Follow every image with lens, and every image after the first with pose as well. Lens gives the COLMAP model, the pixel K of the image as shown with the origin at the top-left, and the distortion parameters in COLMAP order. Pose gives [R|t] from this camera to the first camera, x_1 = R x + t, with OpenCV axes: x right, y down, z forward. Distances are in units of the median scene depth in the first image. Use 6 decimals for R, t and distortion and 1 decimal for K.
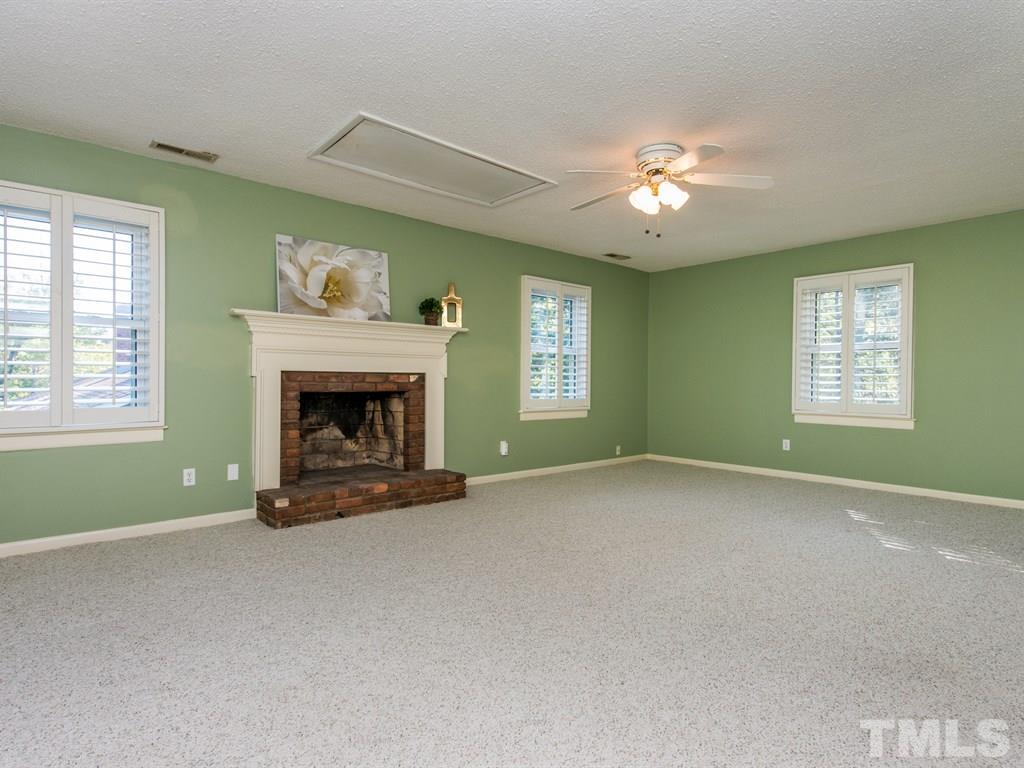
lens RADIAL K [[548.2, 0, 510.0], [0, 548.2, 384.6], [0, 0, 1]] dist [0.004807, -0.000843]
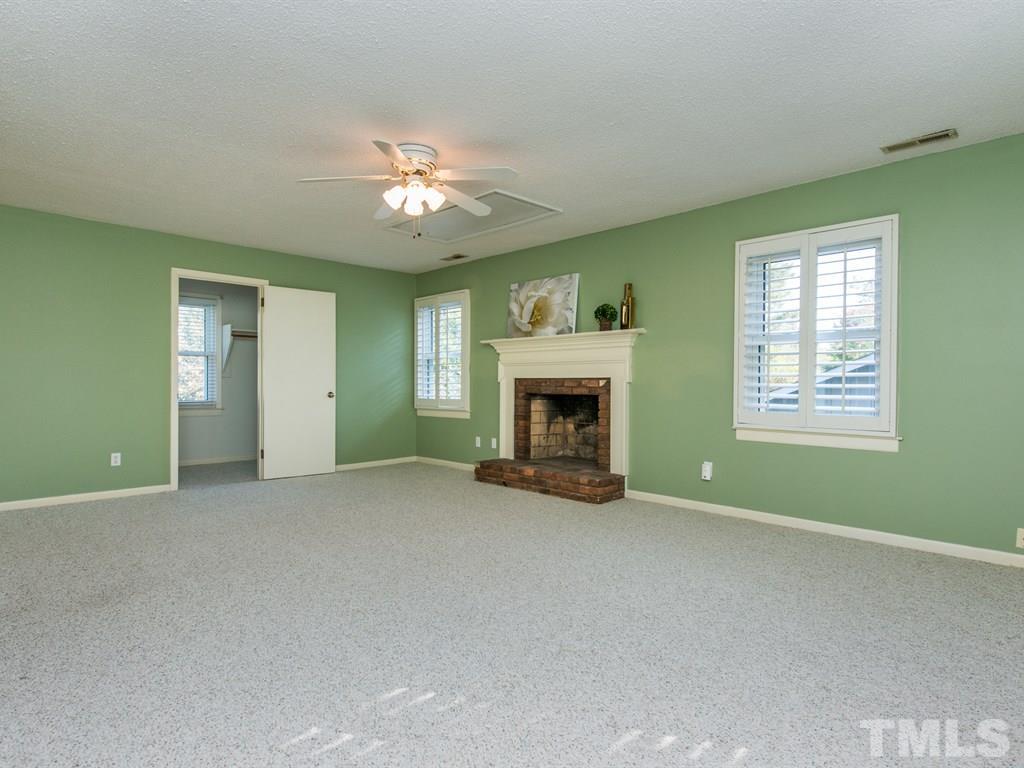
lens RADIAL K [[548.2, 0, 510.0], [0, 548.2, 384.6], [0, 0, 1]] dist [0.004807, -0.000843]
pose [[0.075668, -0.007008, -0.997108, 0.918512], [-0.013527, 0.999876, -0.008054, 0.002810], [0.997041, 0.014098, 0.075564, 0.798030]]
